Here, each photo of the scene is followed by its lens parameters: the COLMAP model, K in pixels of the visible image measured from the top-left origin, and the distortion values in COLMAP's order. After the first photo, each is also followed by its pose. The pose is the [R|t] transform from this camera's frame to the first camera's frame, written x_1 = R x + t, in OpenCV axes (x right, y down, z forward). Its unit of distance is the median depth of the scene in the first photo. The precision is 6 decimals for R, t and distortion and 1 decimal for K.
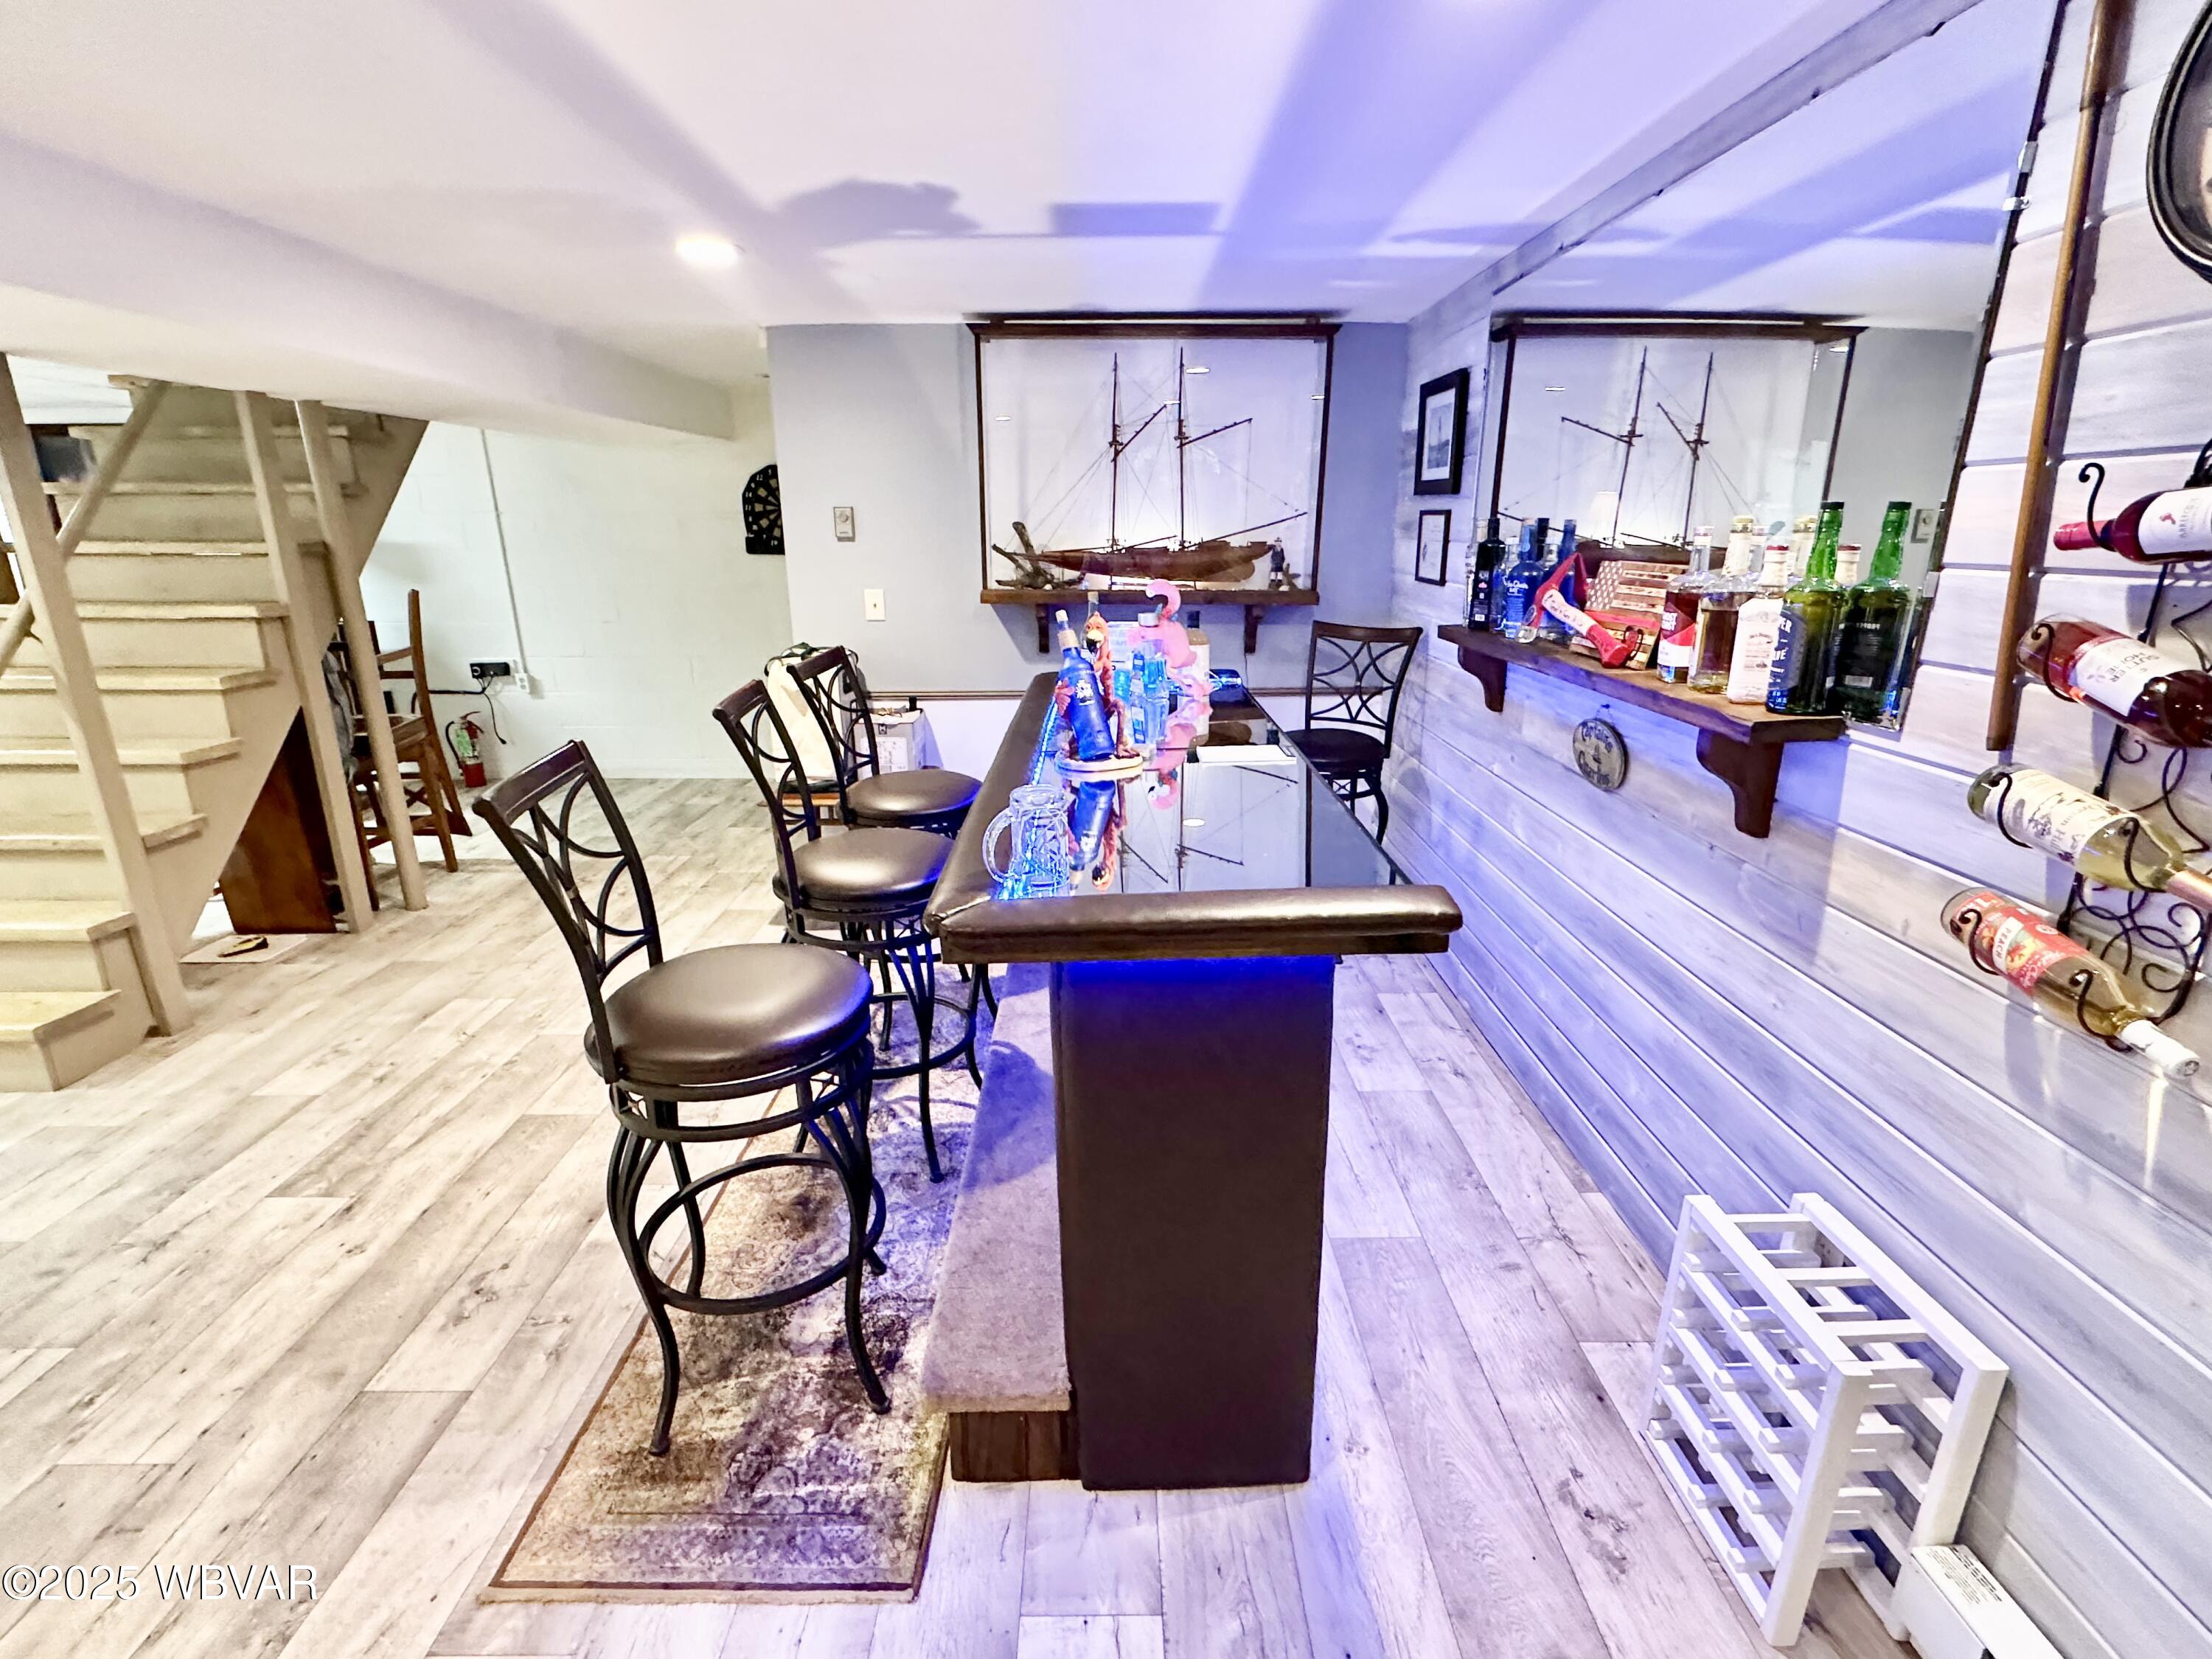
lens RADIAL K [[1024.3, 0, 1110.0], [0, 1024.3, 836.7], [0, 0, 1]] dist [-0.003345, -0.000490]
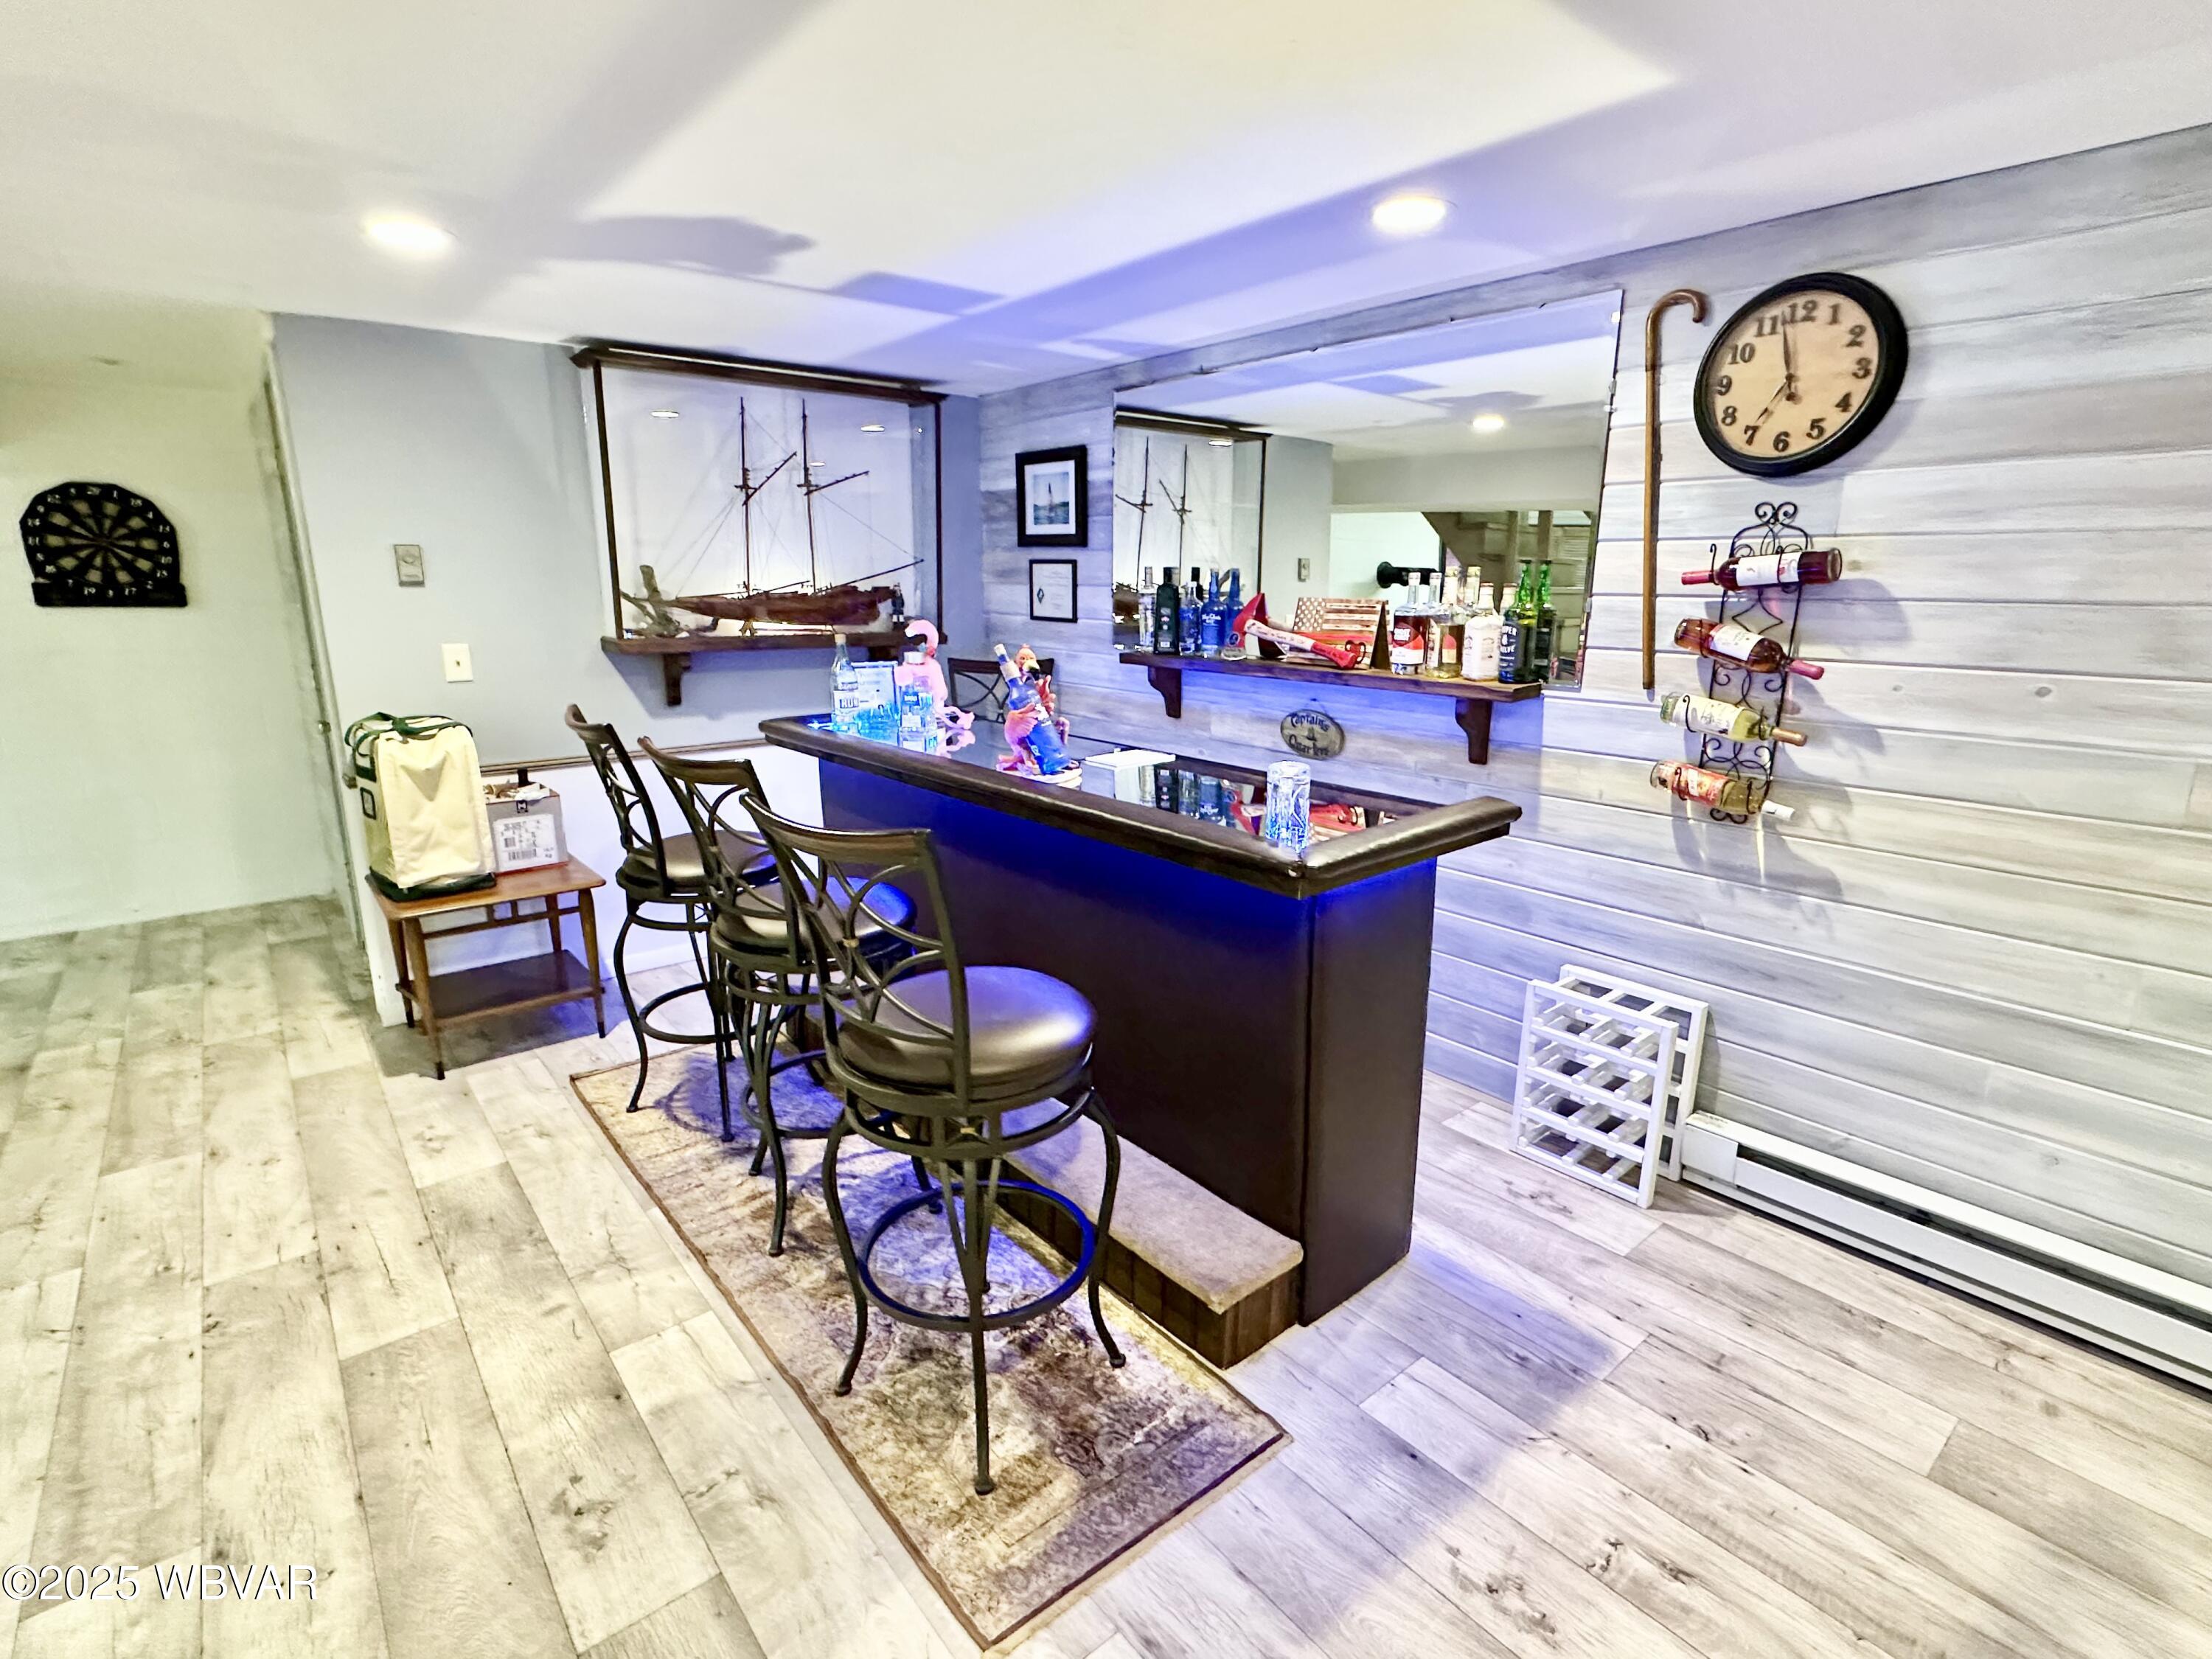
lens RADIAL K [[1067.1, 0, 1107.2], [0, 1067.1, 835.4], [0, 0, 1]] dist [0.000242, -0.001624]
pose [[0.773982, -0.144318, 0.616542, -0.483094], [0.178121, 0.983986, 0.006721, -0.003320], [-0.607639, 0.104618, 0.787293, 0.028347]]
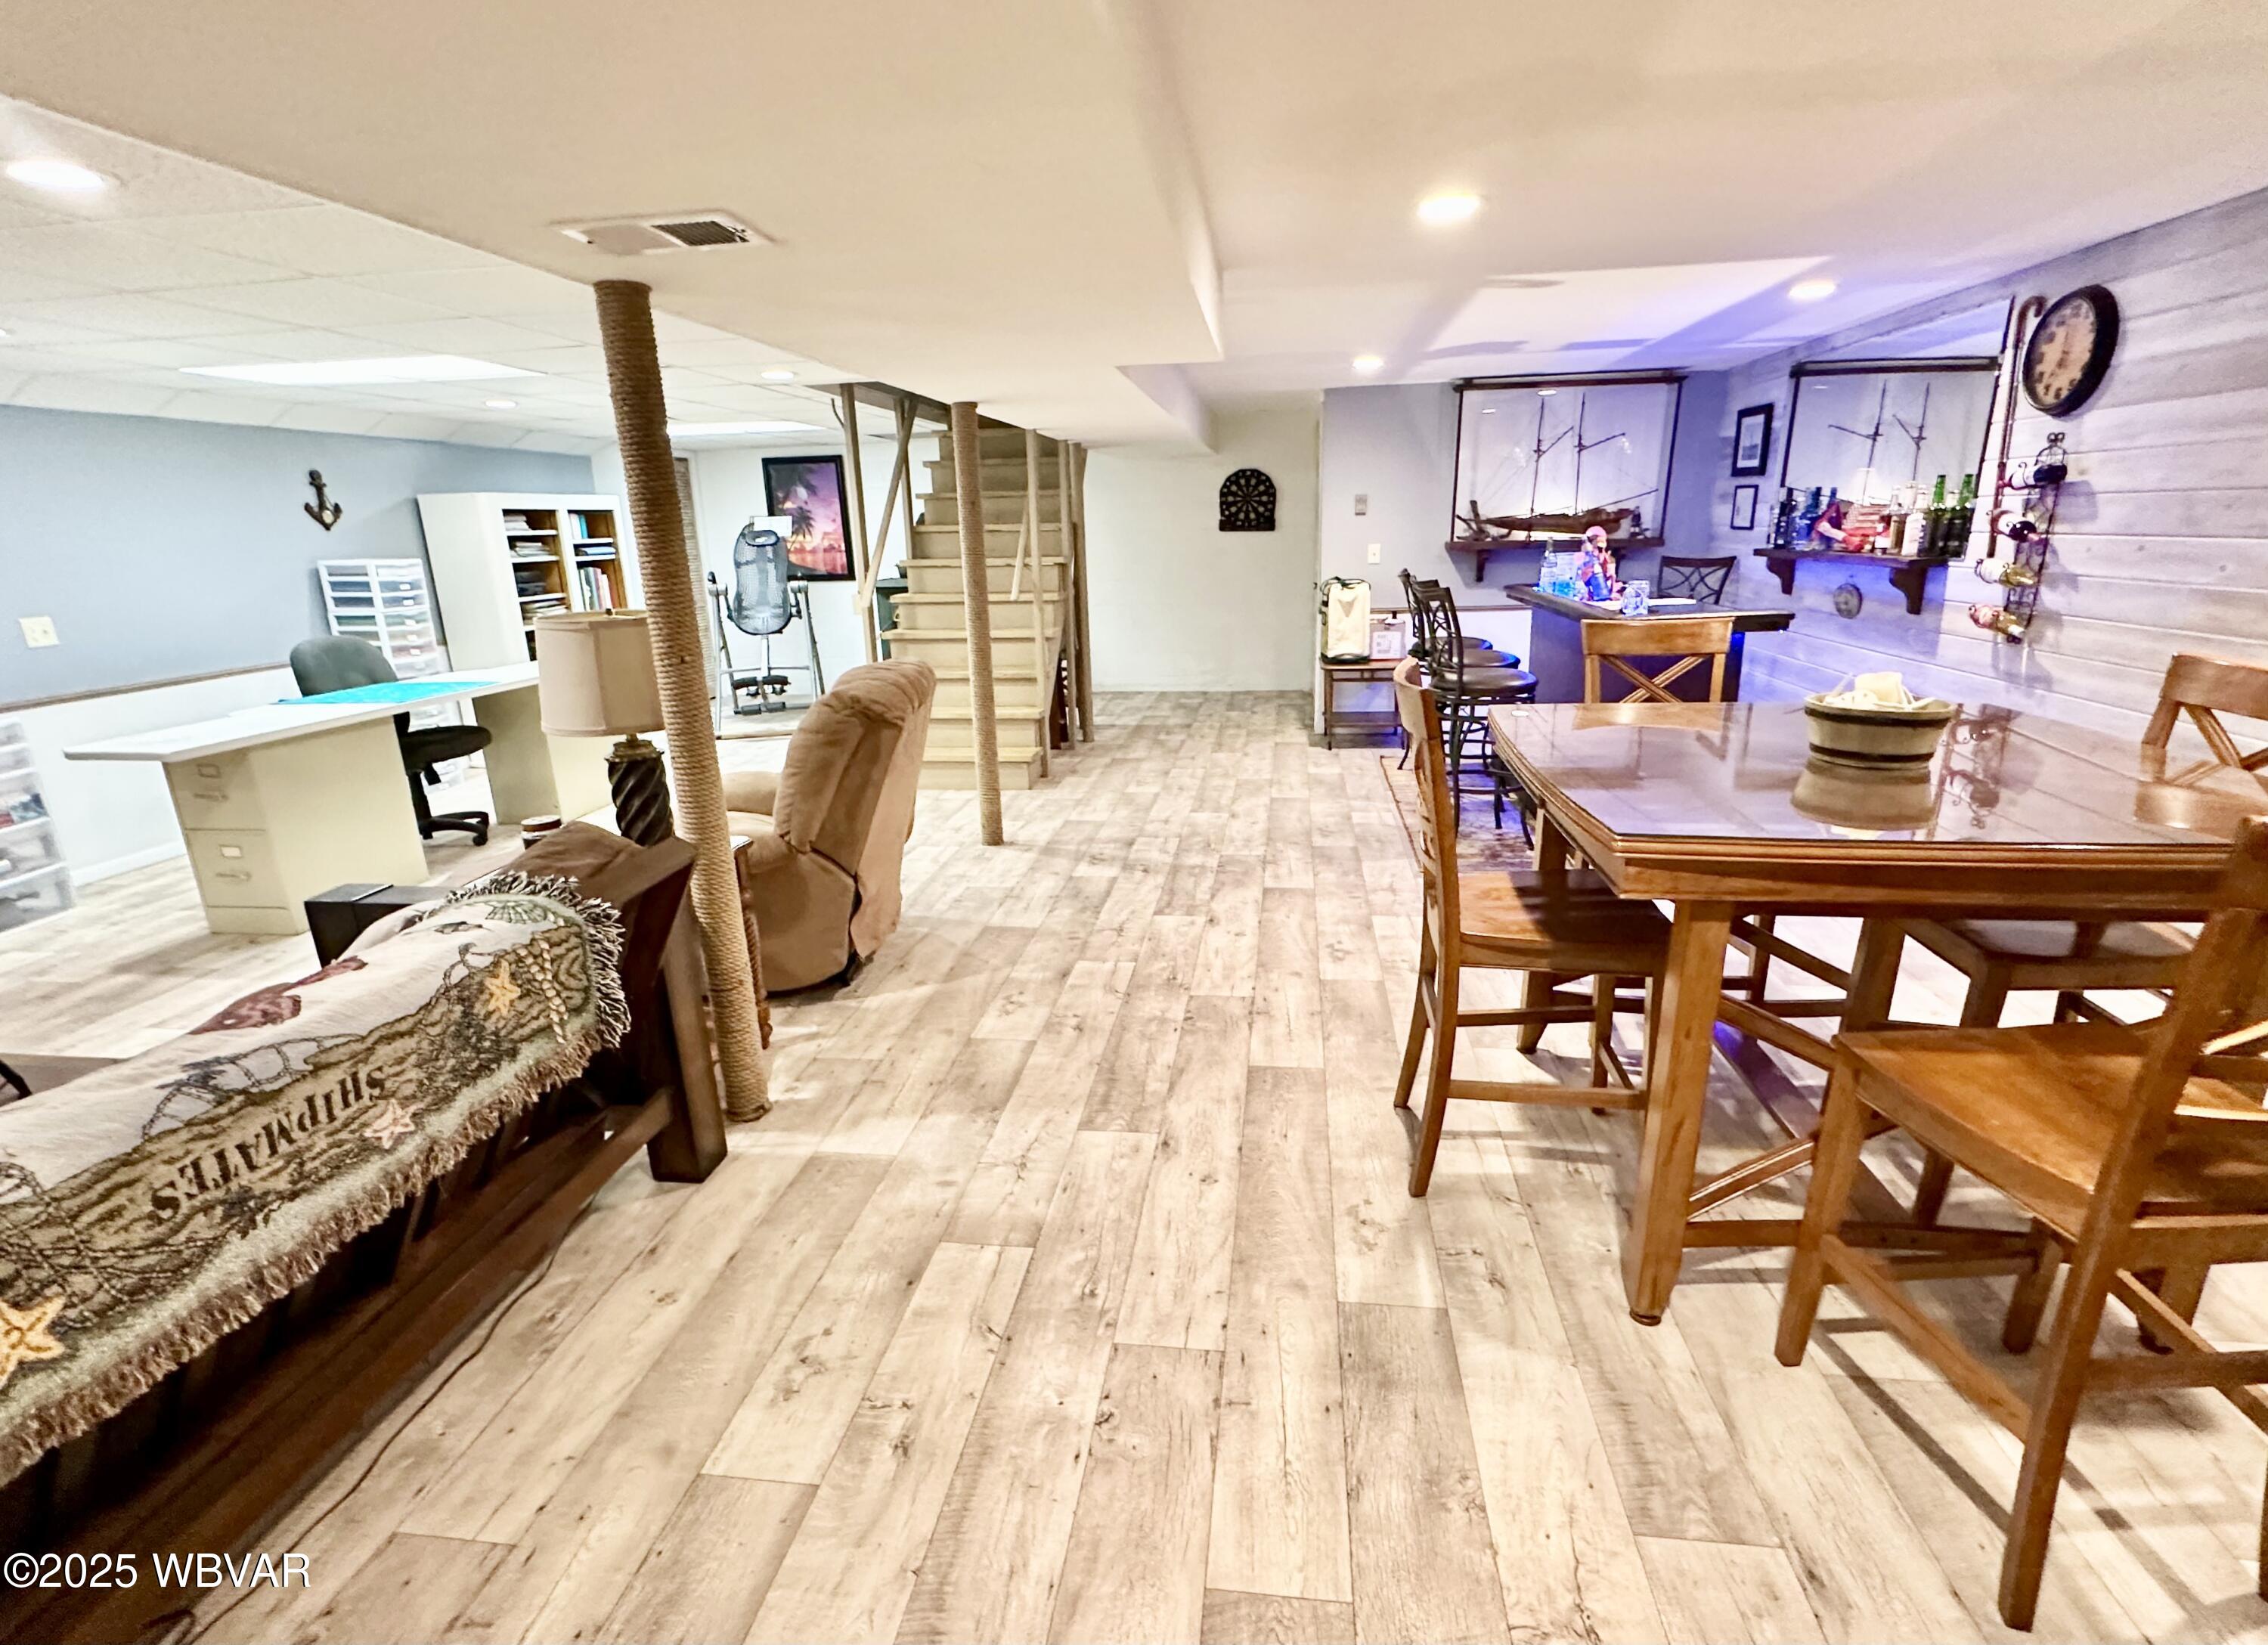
lens RADIAL K [[1084.7, 0, 1135.4], [0, 1084.7, 865.0], [0, 0, 1]] dist [-0.008695, 0.002089]
pose [[0.989908, 0.017671, -0.140606, -0.458338], [-0.015903, 0.999780, 0.013687, 0.326624], [0.140817, -0.011313, 0.989971, -0.998420]]
